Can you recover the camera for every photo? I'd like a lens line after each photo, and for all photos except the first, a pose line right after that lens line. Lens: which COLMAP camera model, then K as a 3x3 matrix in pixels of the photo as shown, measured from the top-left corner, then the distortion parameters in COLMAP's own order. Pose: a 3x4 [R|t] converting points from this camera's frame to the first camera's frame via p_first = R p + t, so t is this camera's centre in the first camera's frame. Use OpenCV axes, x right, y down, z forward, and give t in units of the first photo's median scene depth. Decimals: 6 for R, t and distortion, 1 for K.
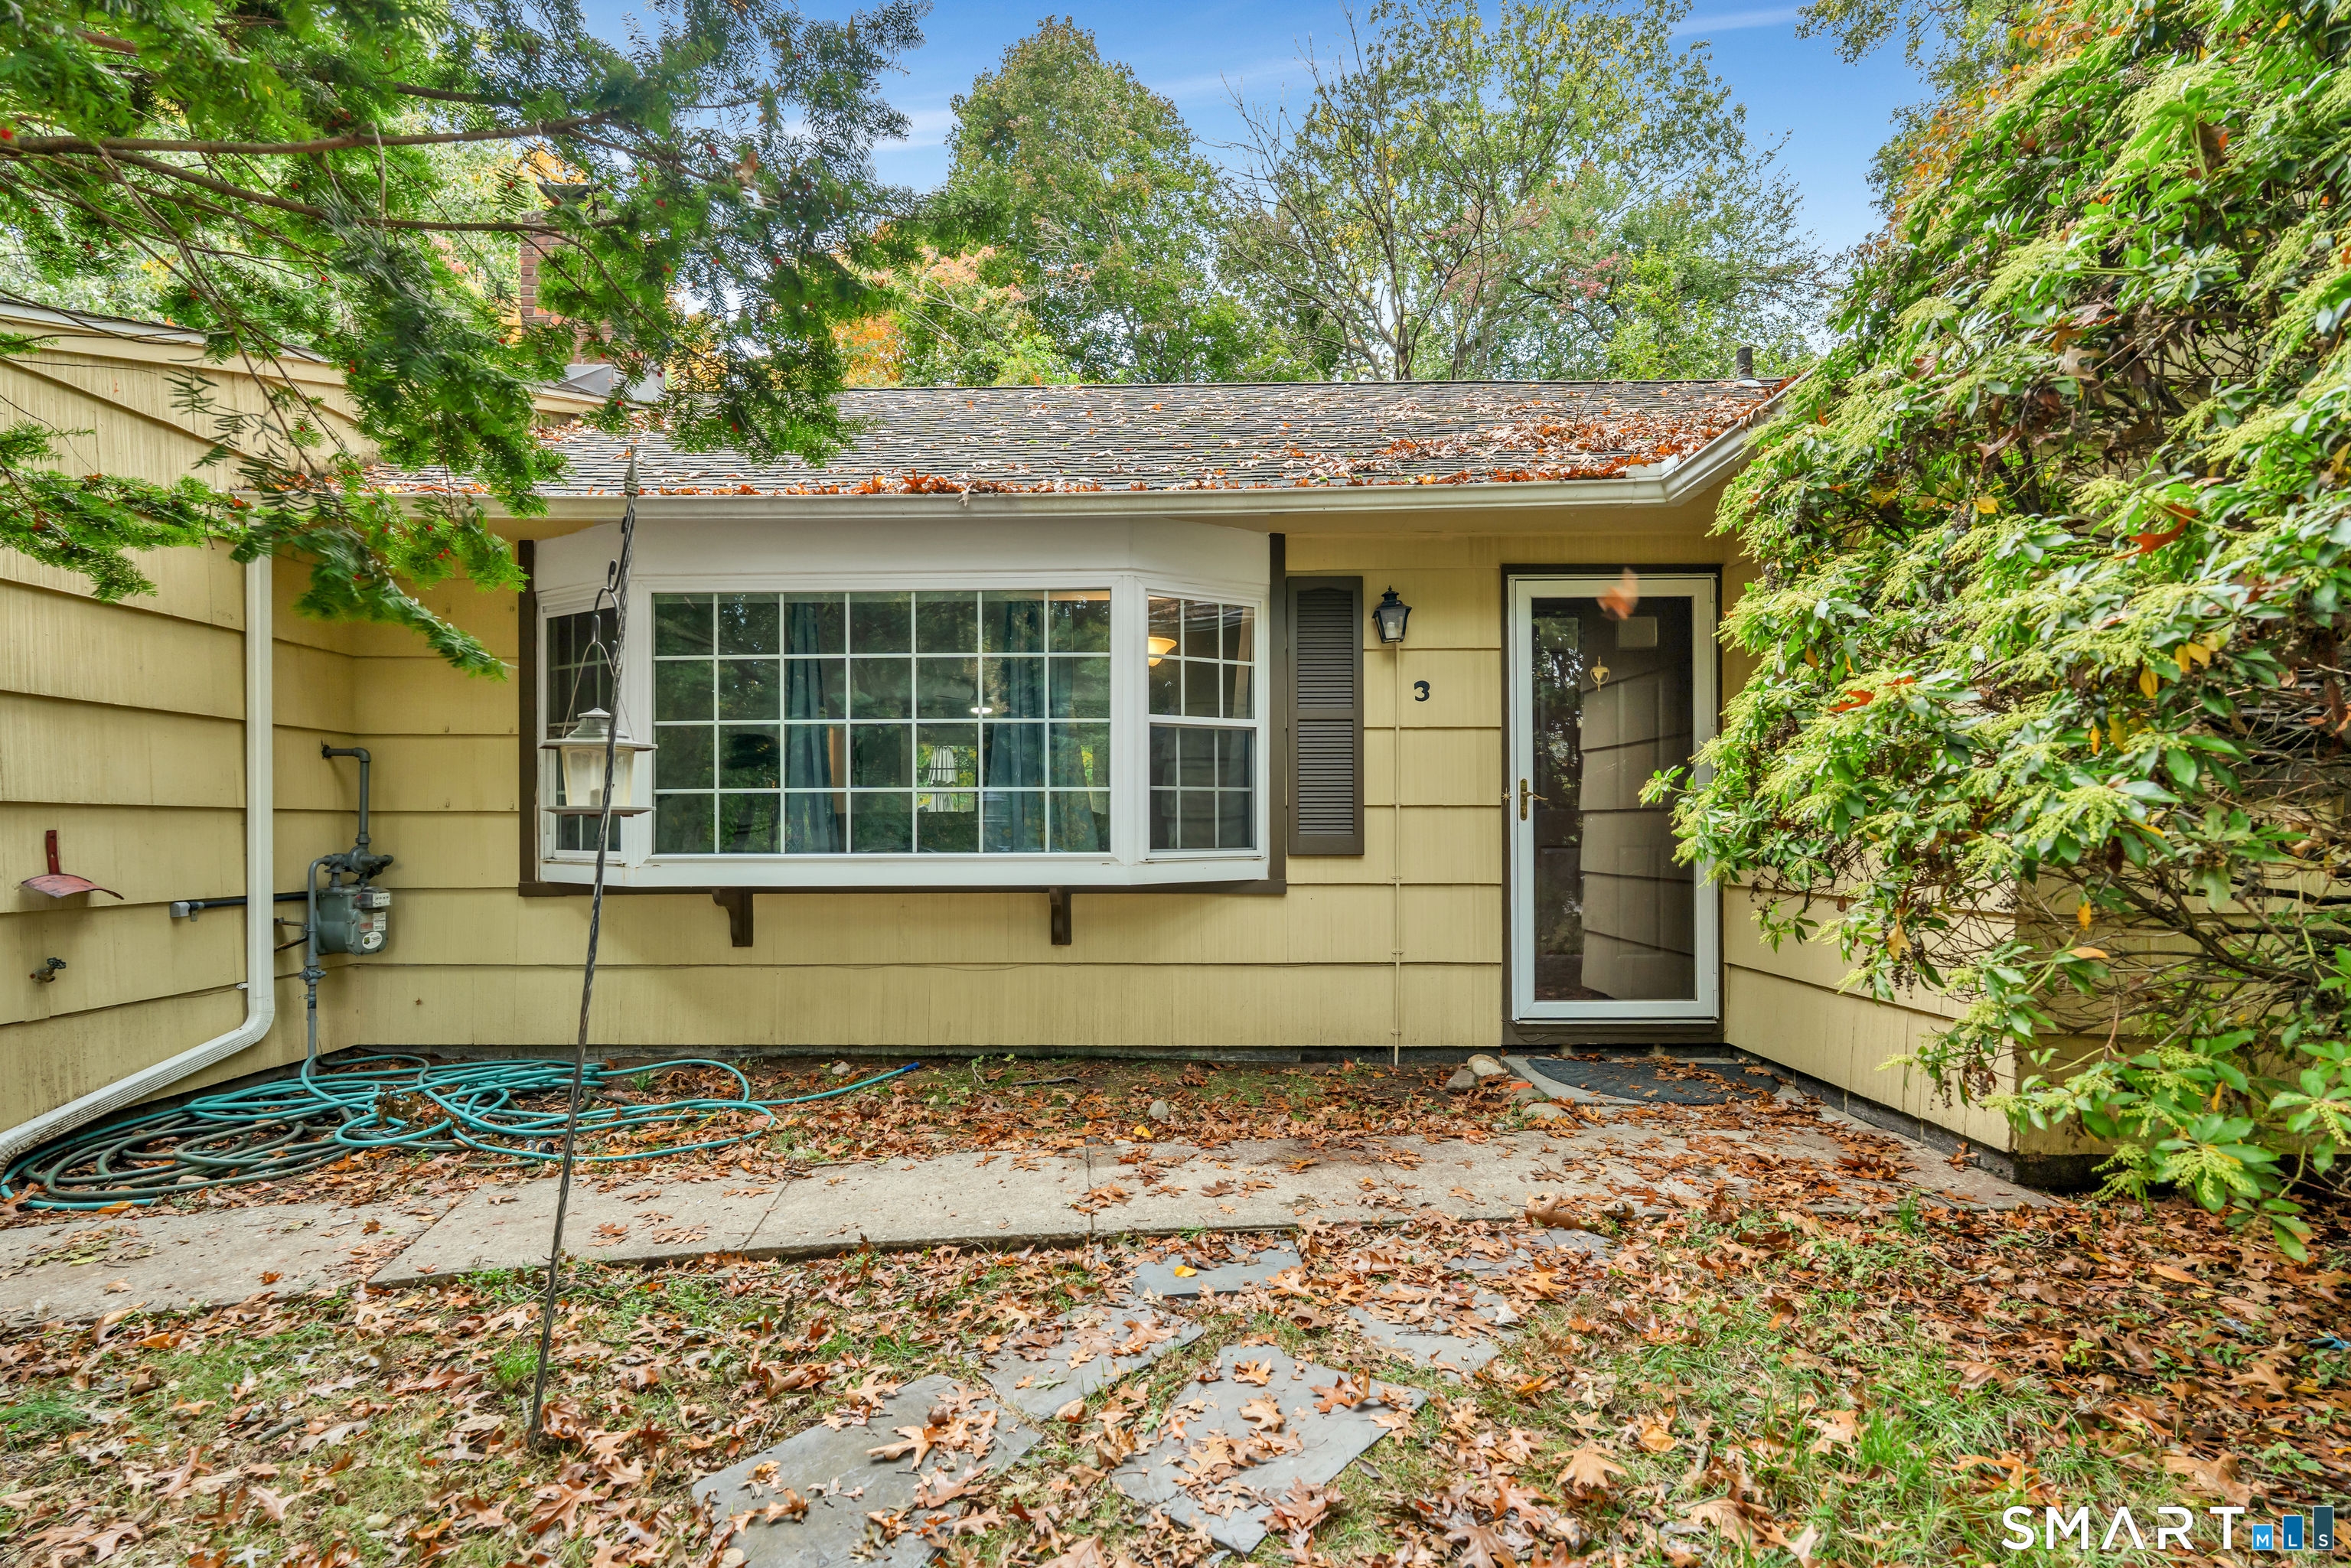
lens RADIAL K [[1044.6, 0, 1163.9], [0, 1044.6, 805.8], [0, 0, 1]] dist [-0.001617, 0.000309]
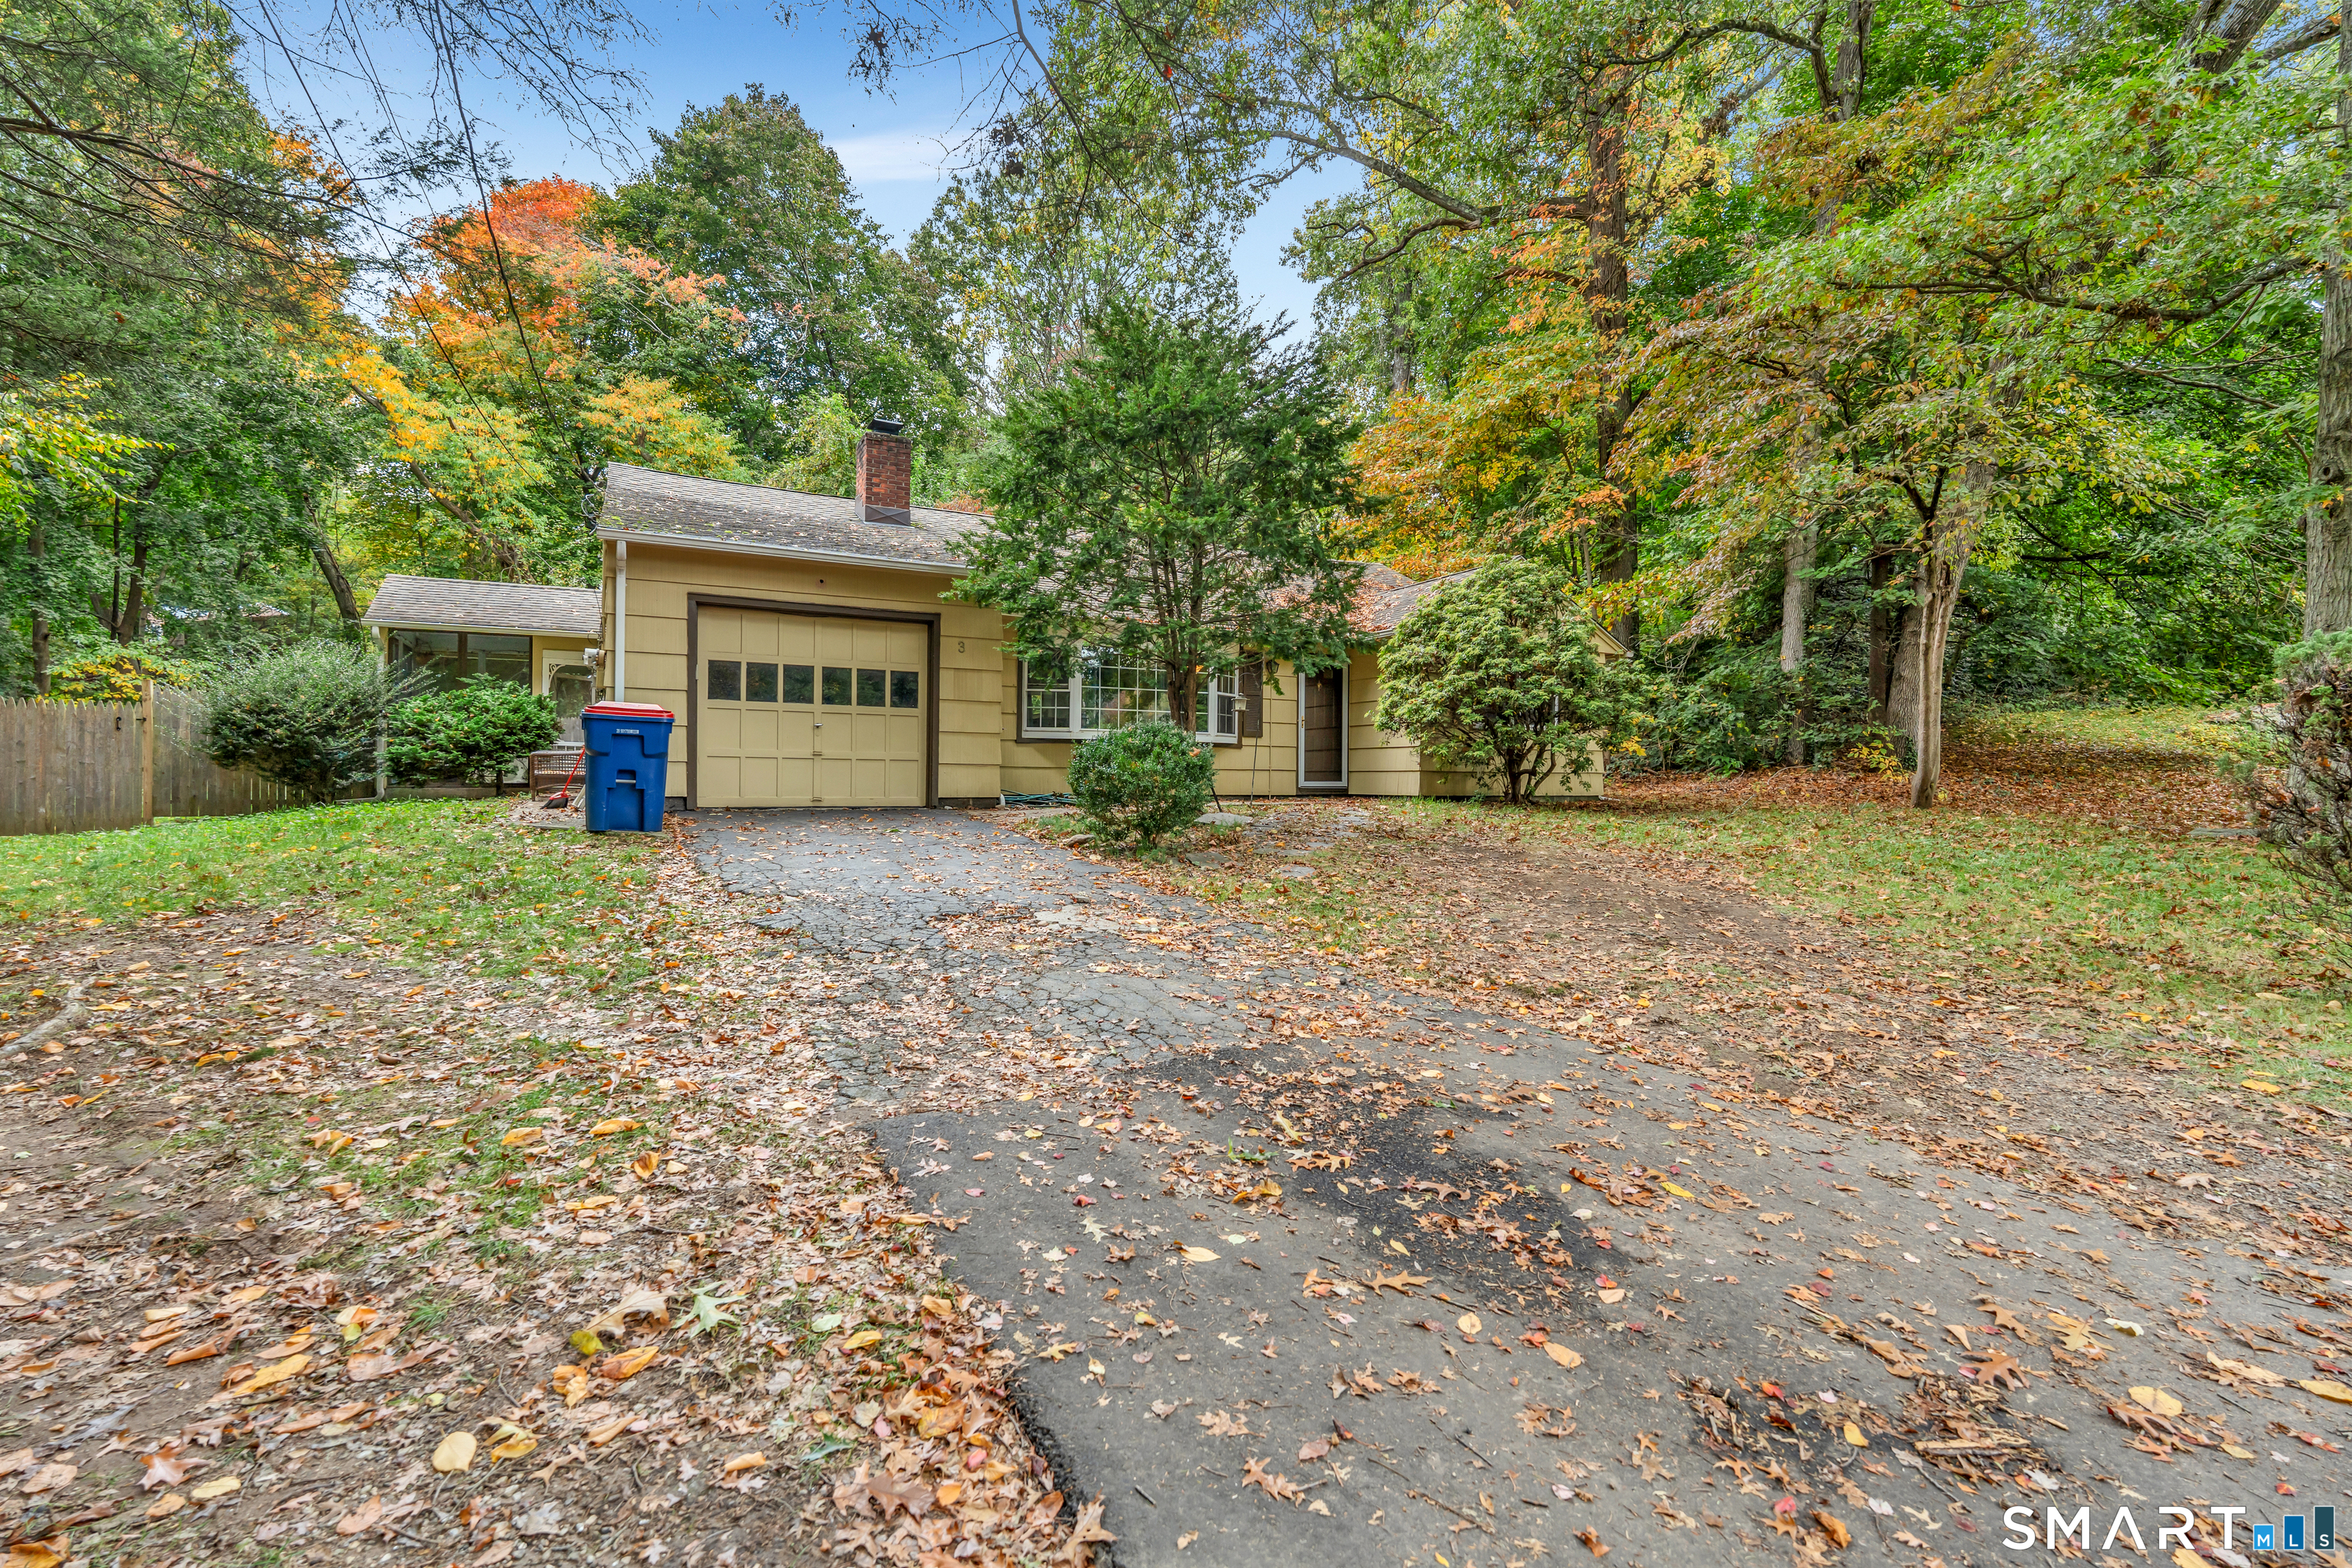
lens RADIAL K [[1045.1, 0, 1183.3], [0, 1045.1, 779.4], [0, 0, 1]] dist [-0.001617, 0.000309]
pose [[0.869259, 0.009300, 0.494270, -1.662320], [-0.017336, 0.999782, 0.011677, 0.147604], [-0.494053, -0.018719, 0.869230, -1.762283]]
